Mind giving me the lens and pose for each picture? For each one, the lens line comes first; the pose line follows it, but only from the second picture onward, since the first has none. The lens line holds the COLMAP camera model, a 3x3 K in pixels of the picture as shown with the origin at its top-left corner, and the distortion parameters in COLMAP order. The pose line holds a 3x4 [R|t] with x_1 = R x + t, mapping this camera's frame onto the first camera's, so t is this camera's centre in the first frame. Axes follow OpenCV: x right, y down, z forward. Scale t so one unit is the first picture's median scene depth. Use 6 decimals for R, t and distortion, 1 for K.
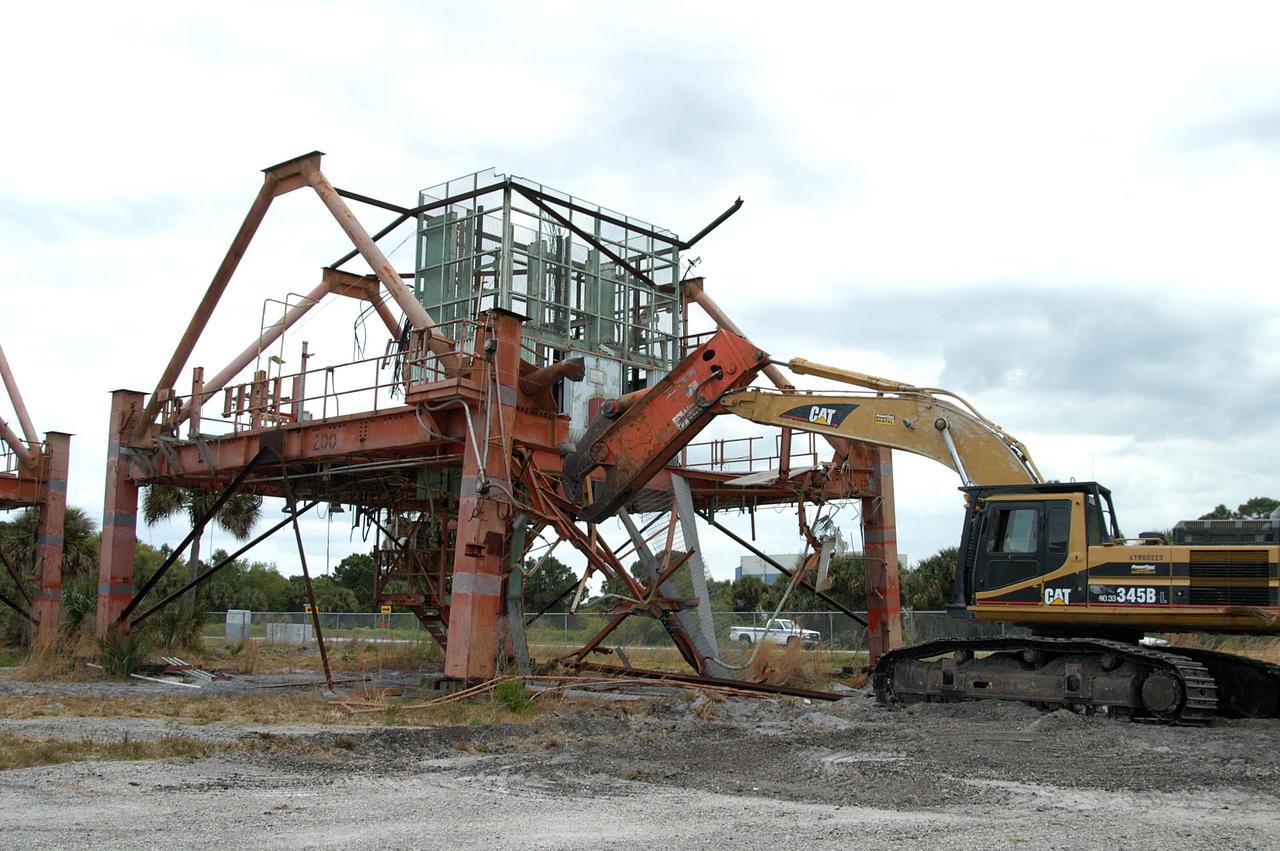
lens RADIAL K [[1325.7, 0, 640.0], [0, 1325.7, 425.5], [0, 0, 1]] dist [-0.112896, 0.012351]
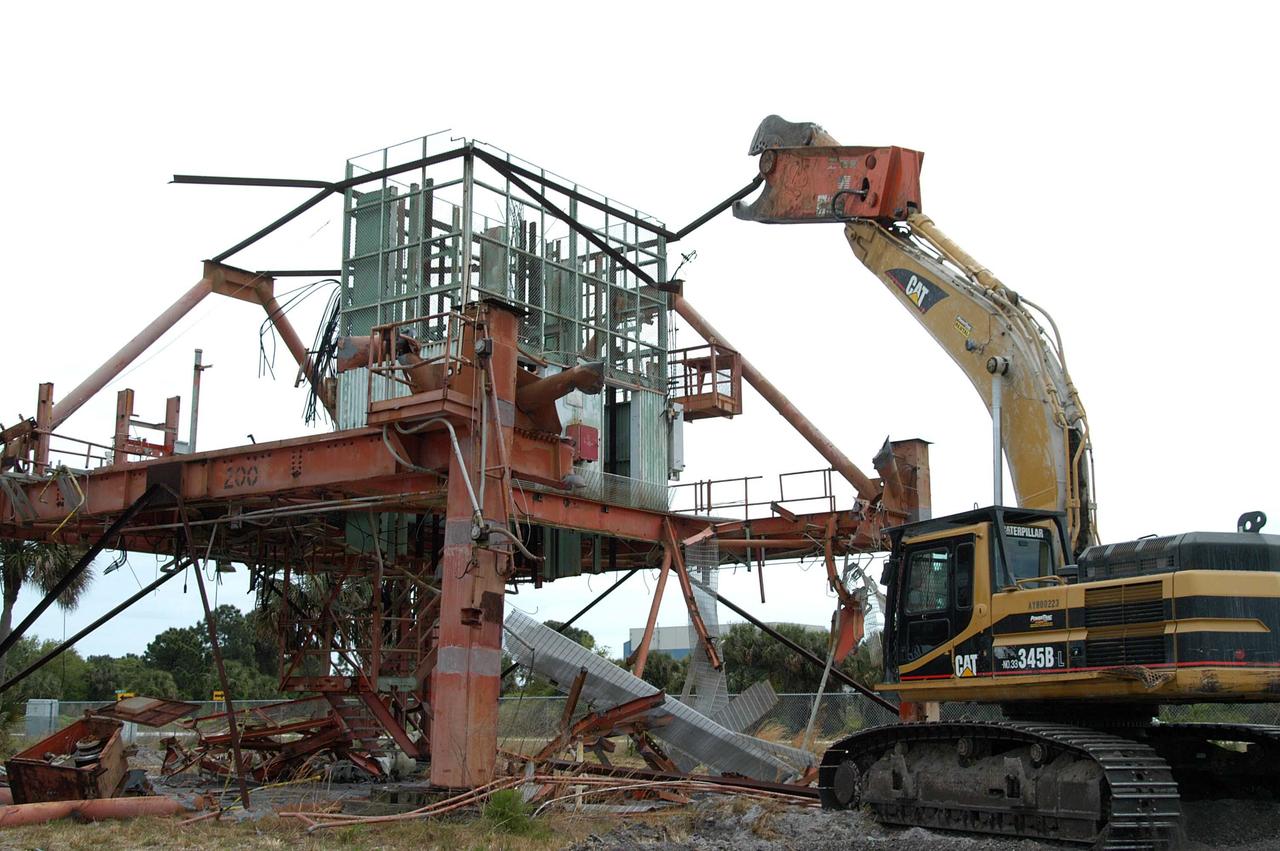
lens RADIAL K [[1541.3, 0, 601.9], [0, 1541.3, 426.5], [0, 0, 1]] dist [-0.011500, -0.014708]
pose [[0.997561, 0.003784, 0.069703, -0.078757], [-0.001524, 0.999472, -0.032446, 0.010109], [-0.069789, 0.032260, 0.997040, 0.080163]]
